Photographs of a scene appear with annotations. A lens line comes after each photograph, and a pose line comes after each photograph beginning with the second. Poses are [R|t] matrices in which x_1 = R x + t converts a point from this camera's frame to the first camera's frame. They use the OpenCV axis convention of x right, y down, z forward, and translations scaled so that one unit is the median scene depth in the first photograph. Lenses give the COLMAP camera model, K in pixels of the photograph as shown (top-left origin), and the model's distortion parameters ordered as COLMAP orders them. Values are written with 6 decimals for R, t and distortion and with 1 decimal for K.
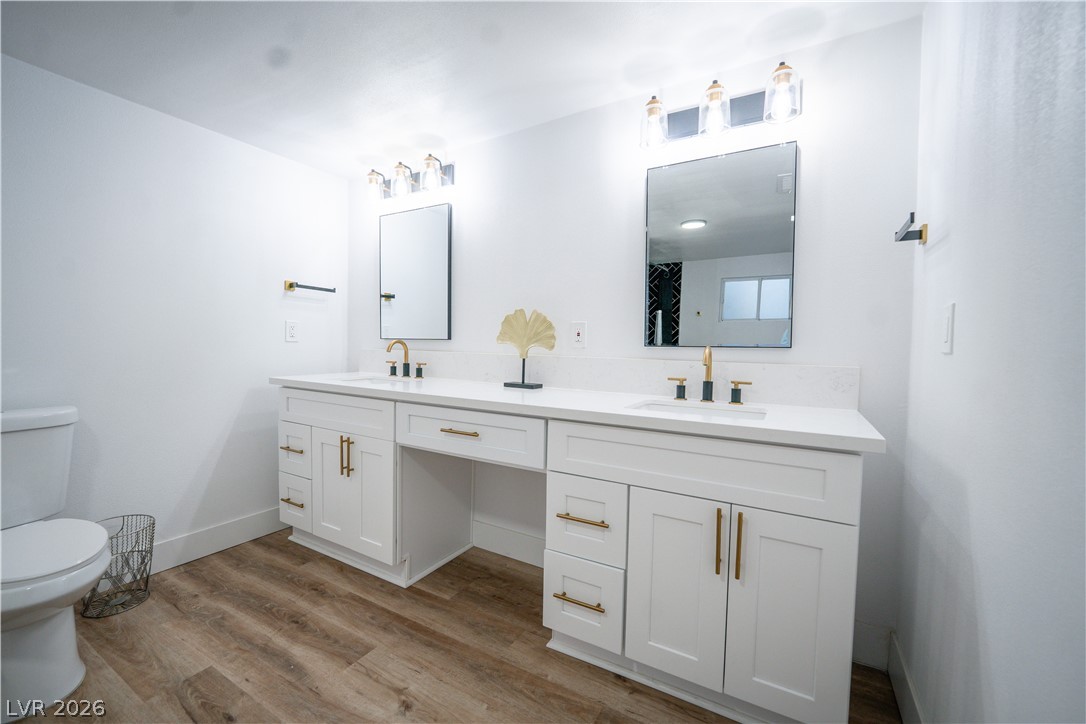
lens RADIAL K [[438.6, 0, 545.7], [0, 438.6, 361.1], [0, 0, 1]] dist [-0.008780, -0.001683]
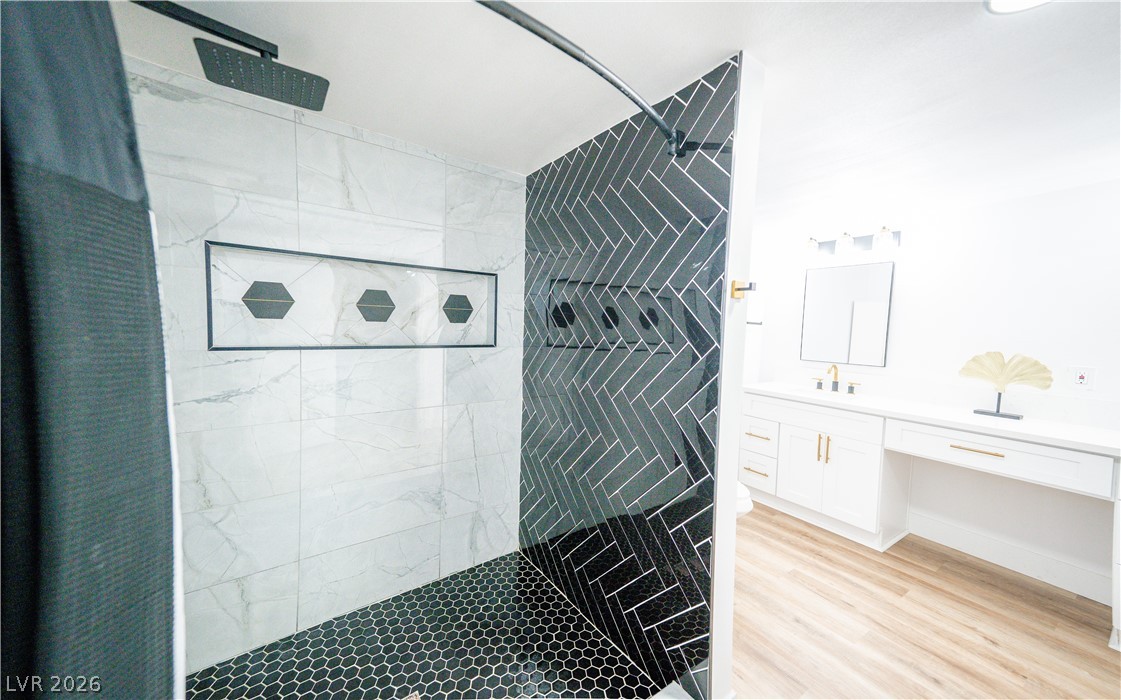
lens RADIAL K [[397.9, 0, 554.8], [0, 397.9, 347.0], [0, 0, 1]] dist [0.045924, 0.000876]
pose [[0.901283, 0.039272, -0.431447, -0.808834], [-0.034969, 0.999228, 0.017905, -0.133228], [0.431817, -0.001050, 0.901960, -0.713680]]
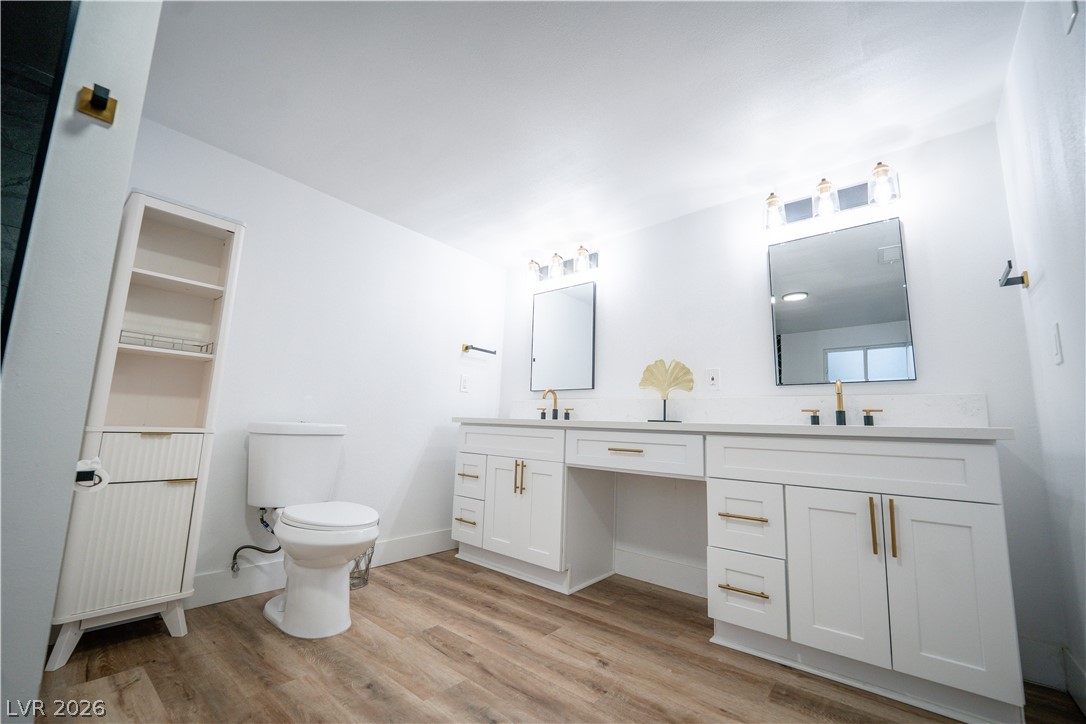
lens RADIAL K [[438.6, 0, 545.6], [0, 438.6, 361.4], [0, 0, 1]] dist [-0.008780, -0.001683]
pose [[0.985491, -0.008854, -0.169498, -0.201524], [-0.024398, 0.980878, -0.193090, 0.157075], [0.167966, 0.194424, 0.966430, -0.279702]]
